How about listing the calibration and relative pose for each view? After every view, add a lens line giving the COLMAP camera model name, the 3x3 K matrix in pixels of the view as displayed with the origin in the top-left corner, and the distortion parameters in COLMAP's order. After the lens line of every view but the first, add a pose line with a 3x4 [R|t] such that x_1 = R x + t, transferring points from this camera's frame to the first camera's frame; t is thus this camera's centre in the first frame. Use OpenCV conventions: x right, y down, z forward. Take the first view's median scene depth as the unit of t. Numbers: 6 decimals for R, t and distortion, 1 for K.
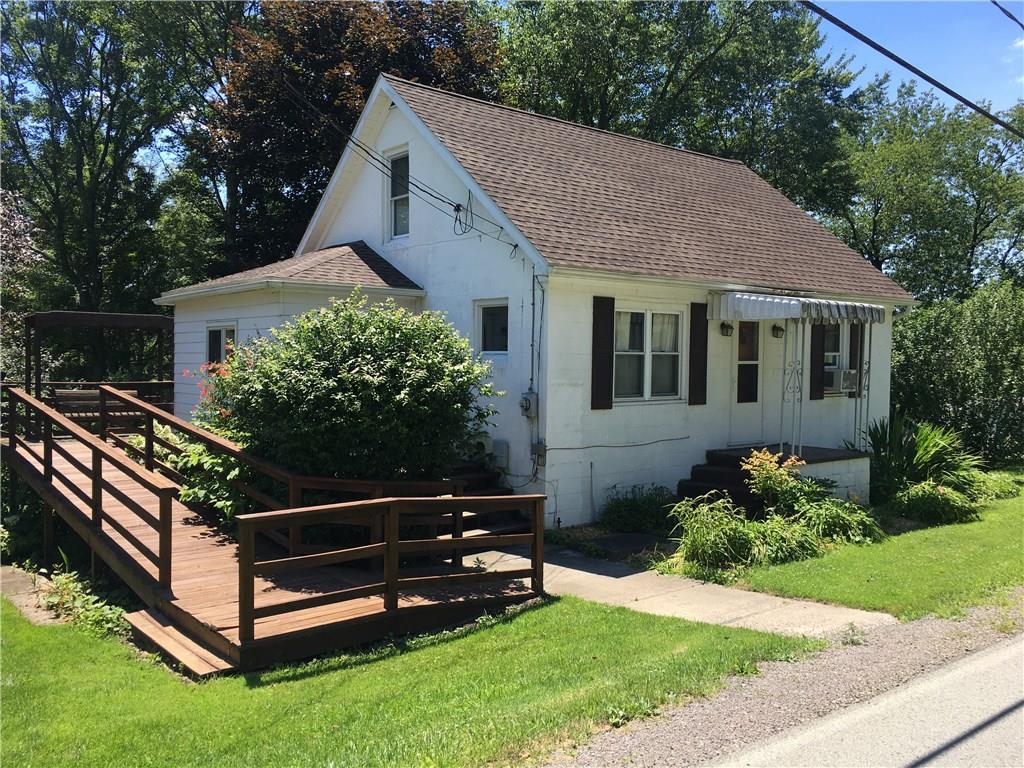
lens RADIAL K [[846.0, 0, 512.0], [0, 846.0, 377.9], [0, 0, 1]] dist [0.078576, -0.095079]
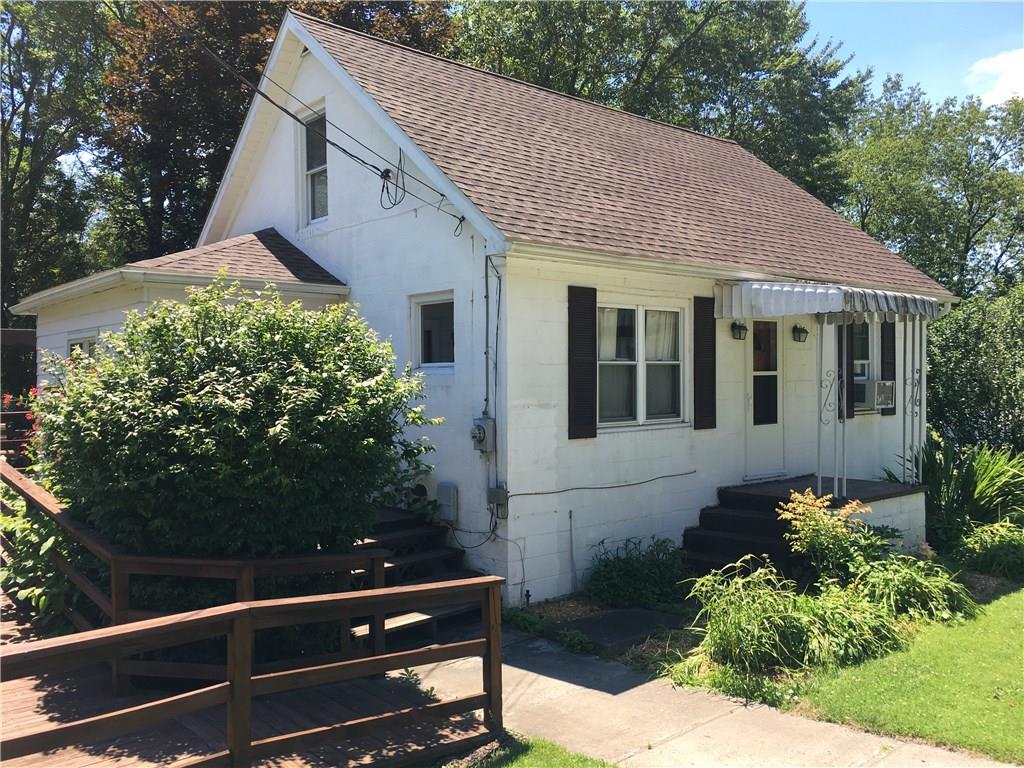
lens RADIAL K [[846.0, 0, 512.0], [0, 846.0, 377.9], [0, 0, 1]] dist [0.078576, -0.095079]
pose [[0.999269, -0.017837, 0.033809, 0.019738], [0.018686, 0.999514, -0.024956, 0.001554], [-0.033348, 0.025570, 0.999117, 0.255399]]
